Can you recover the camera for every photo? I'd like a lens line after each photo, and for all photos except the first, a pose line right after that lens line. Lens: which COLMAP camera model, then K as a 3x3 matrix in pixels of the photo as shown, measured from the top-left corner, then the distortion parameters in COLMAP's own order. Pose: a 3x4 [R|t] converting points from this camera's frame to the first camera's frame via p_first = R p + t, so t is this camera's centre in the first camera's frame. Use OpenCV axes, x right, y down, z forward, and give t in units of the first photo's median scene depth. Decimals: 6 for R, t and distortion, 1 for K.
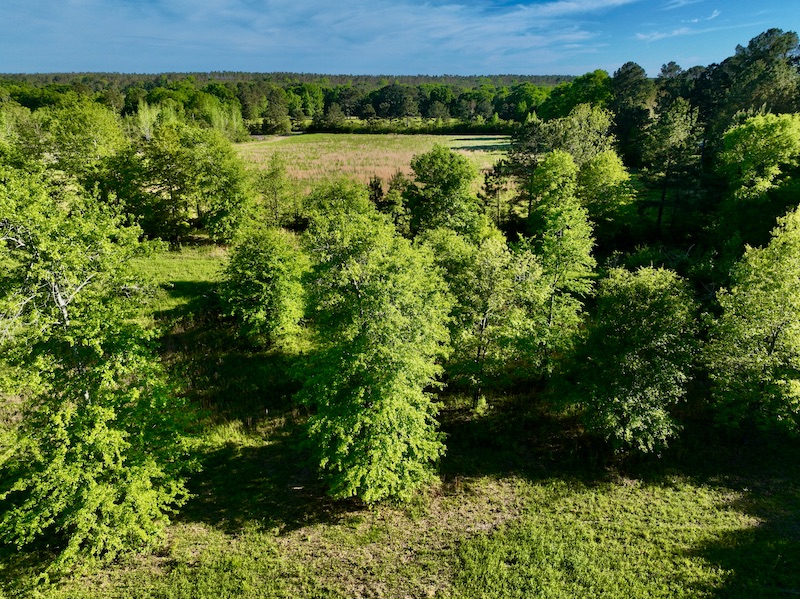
lens RADIAL K [[559.4, 0, 403.8], [0, 559.4, 298.5], [0, 0, 1]] dist [-0.002021, 0.012190]
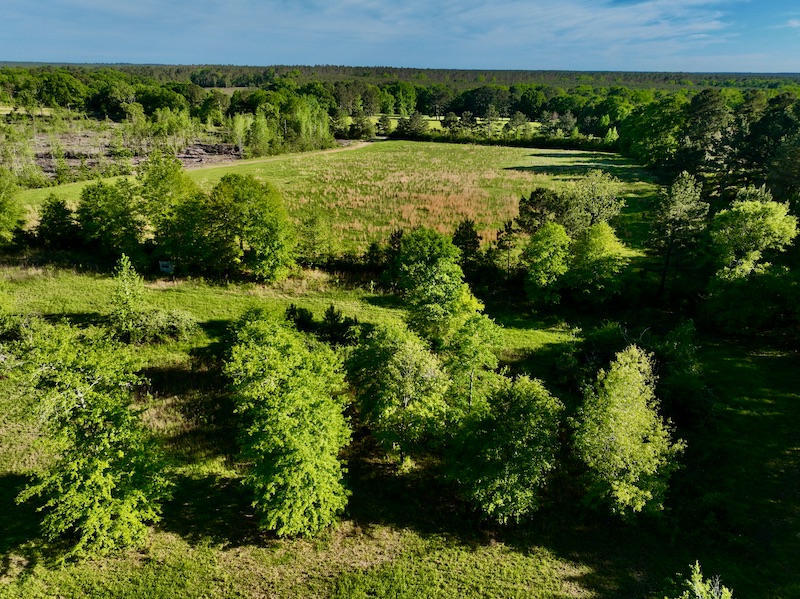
lens RADIAL K [[559.4, 0, 396.5], [0, 559.4, 301.2], [0, 0, 1]] dist [-0.002021, 0.012190]
pose [[0.984456, 0.071188, -0.160557, 0.390054], [-0.068966, 0.997431, 0.019378, -0.263014], [0.161524, -0.008004, 0.986836, -0.328782]]
